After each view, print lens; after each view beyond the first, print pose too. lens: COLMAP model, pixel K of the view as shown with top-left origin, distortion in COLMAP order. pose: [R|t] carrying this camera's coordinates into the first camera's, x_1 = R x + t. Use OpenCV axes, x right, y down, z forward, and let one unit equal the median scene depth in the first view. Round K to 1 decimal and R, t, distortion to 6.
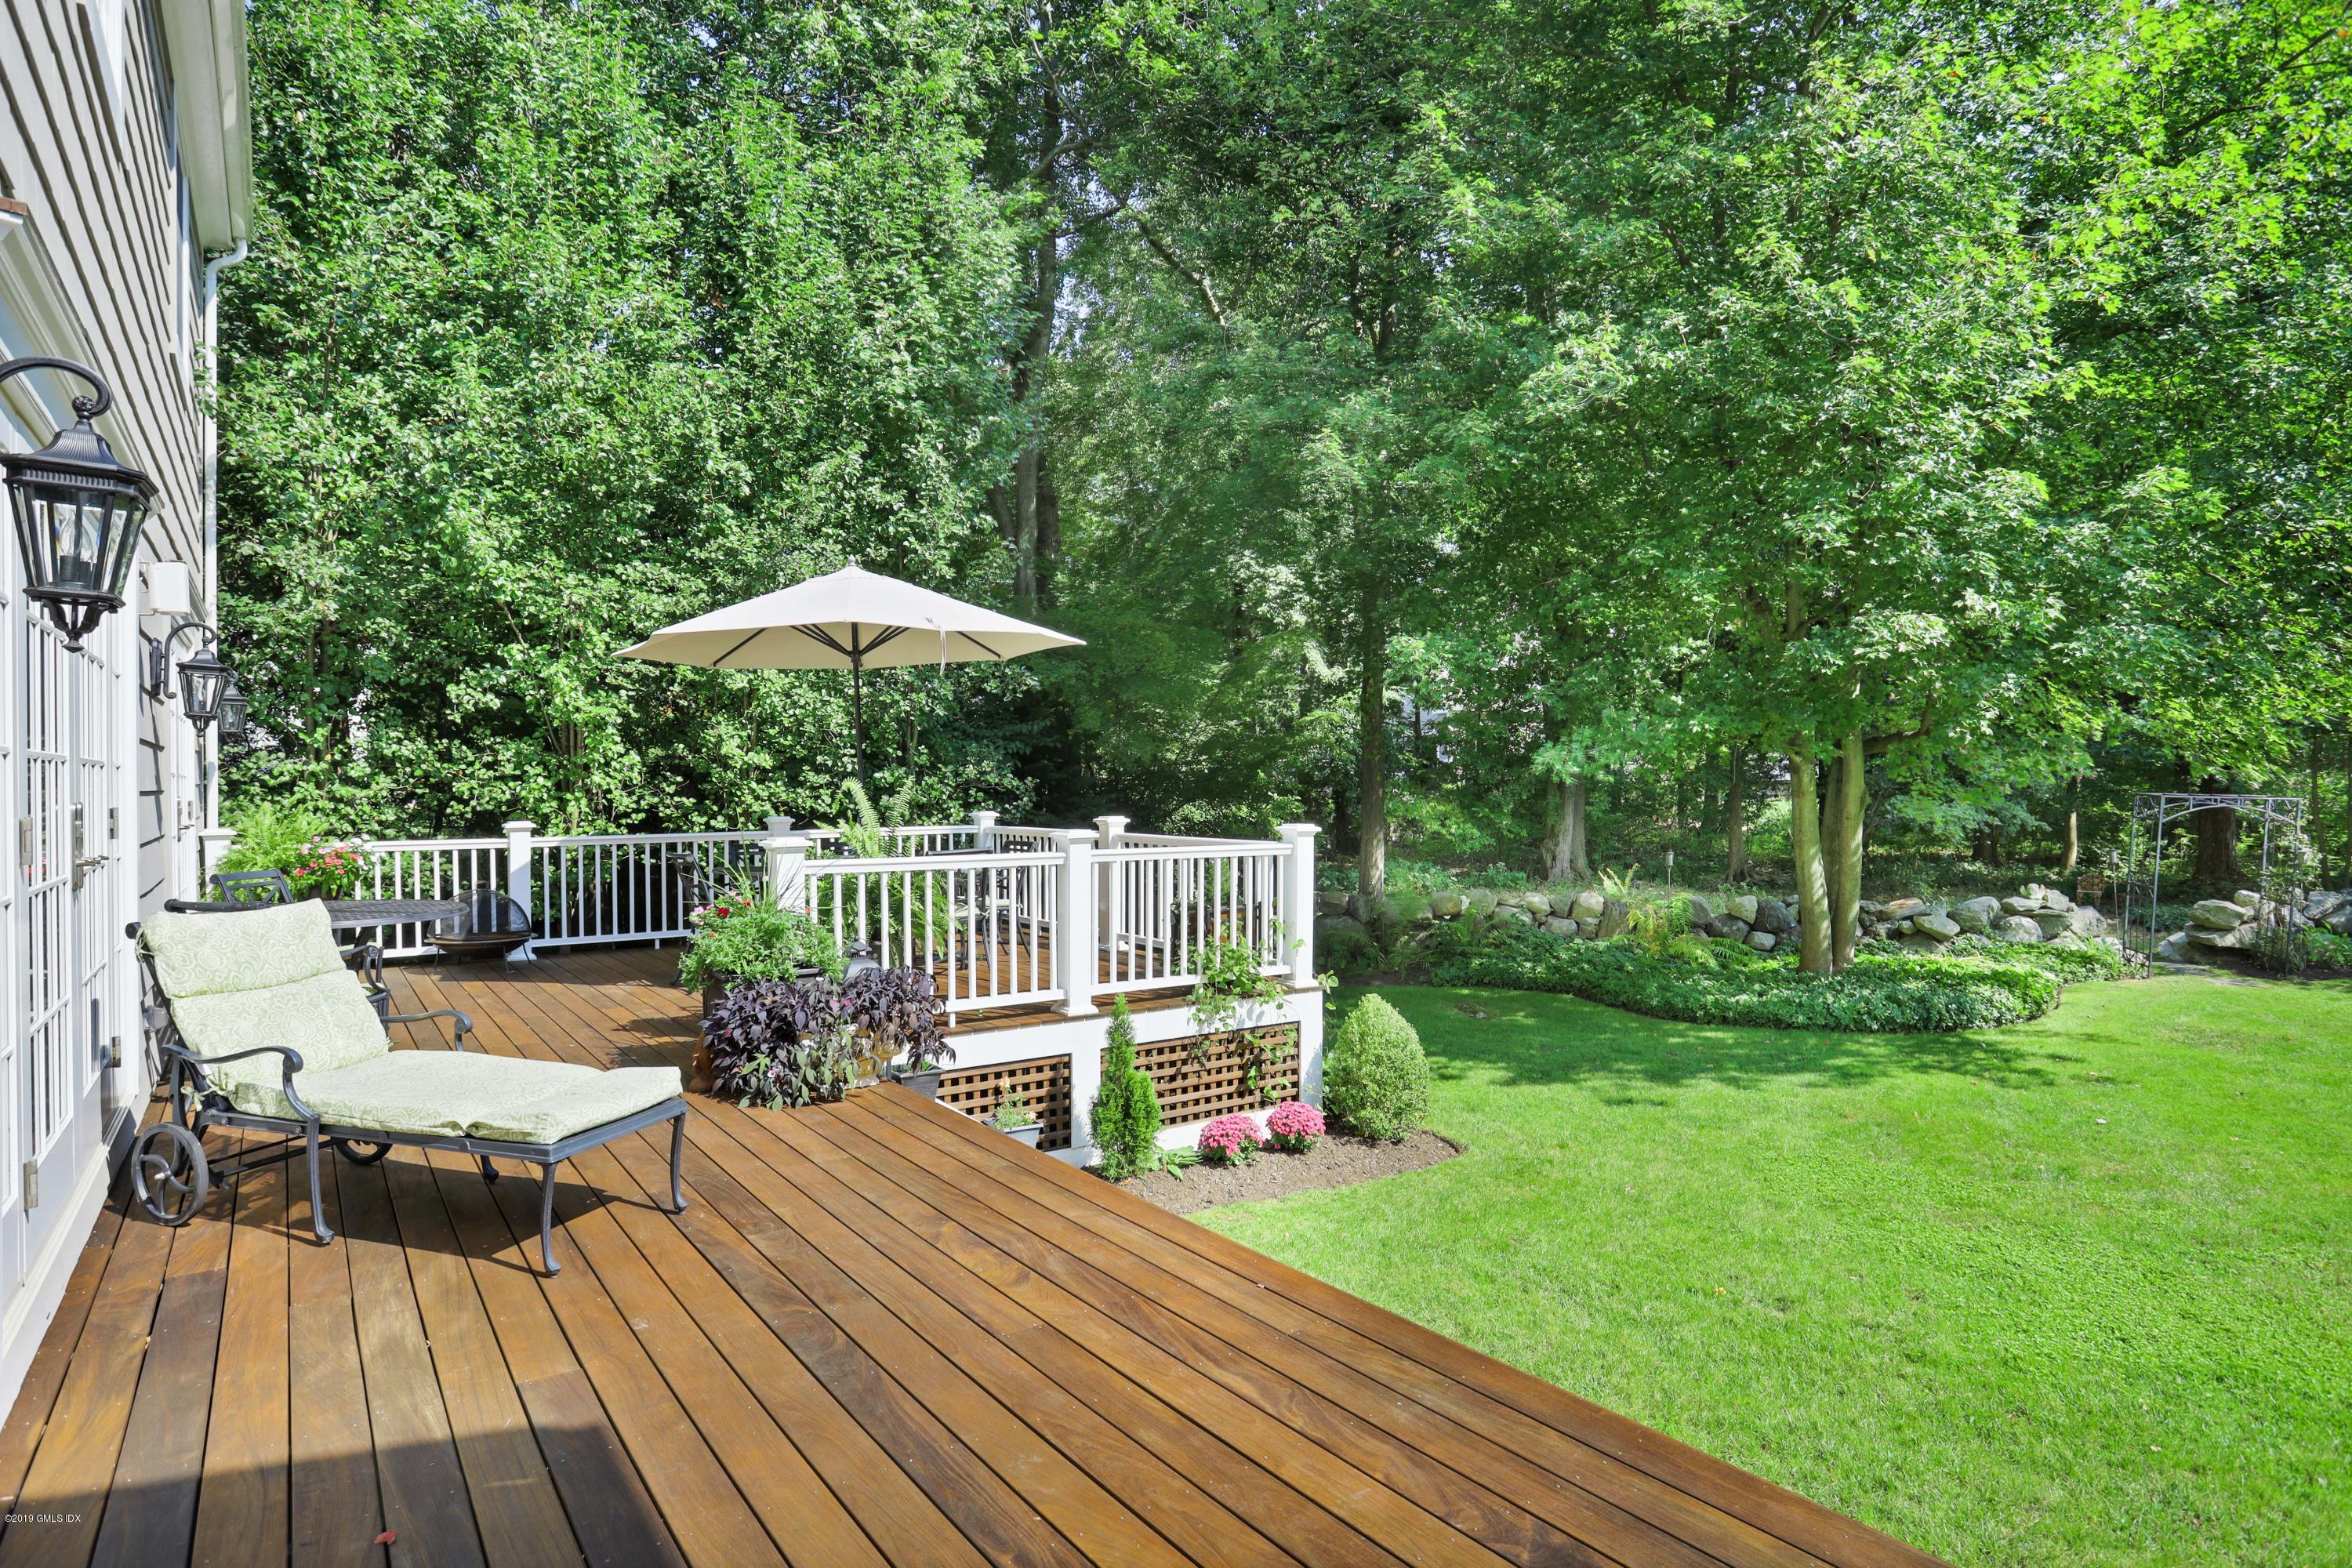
lens RADIAL K [[1266.4, 0, 1180.0], [0, 1266.4, 785.0], [0, 0, 1]] dist [0.019783, 0.000382]
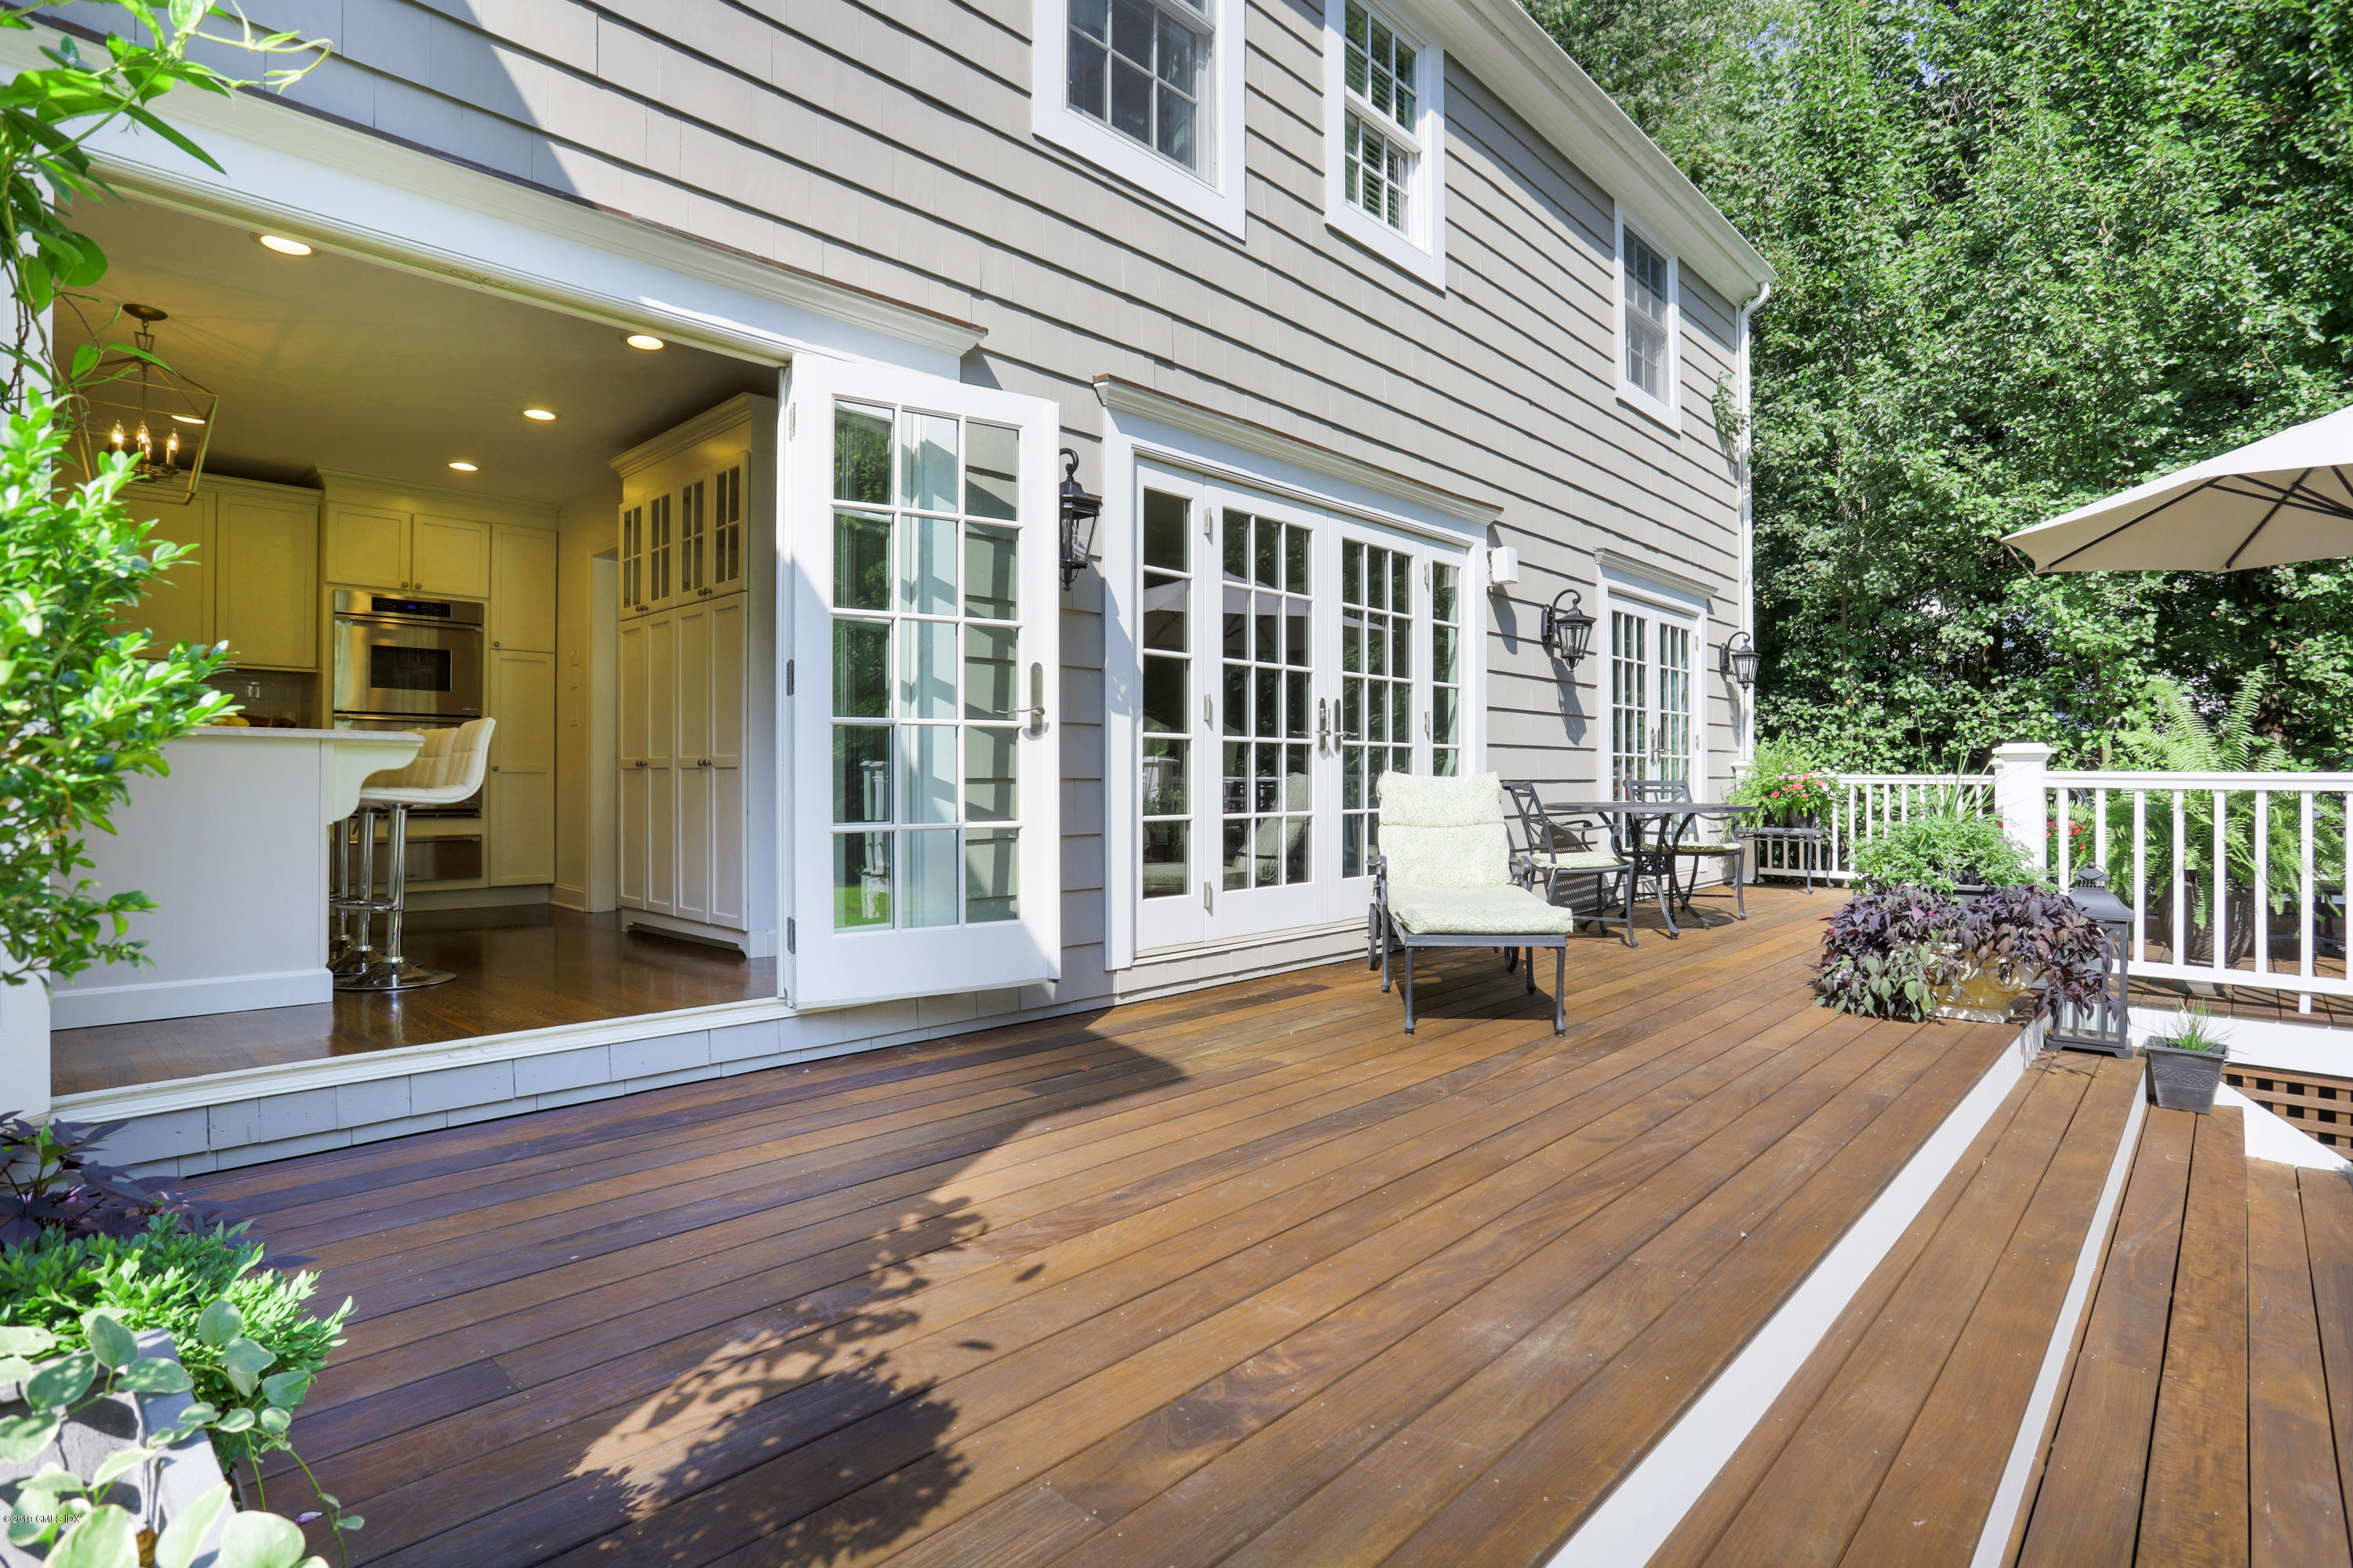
lens RADIAL K [[1154.4, 0, 1179.5], [0, 1154.4, 778.4], [0, 0, 1]] dist [-0.006075, -0.000056]
pose [[0.208706, 0.006438, -0.977957, 0.321384], [-0.002737, 0.999978, 0.005999, 0.059288], [0.977975, 0.001425, 0.208719, 0.260600]]
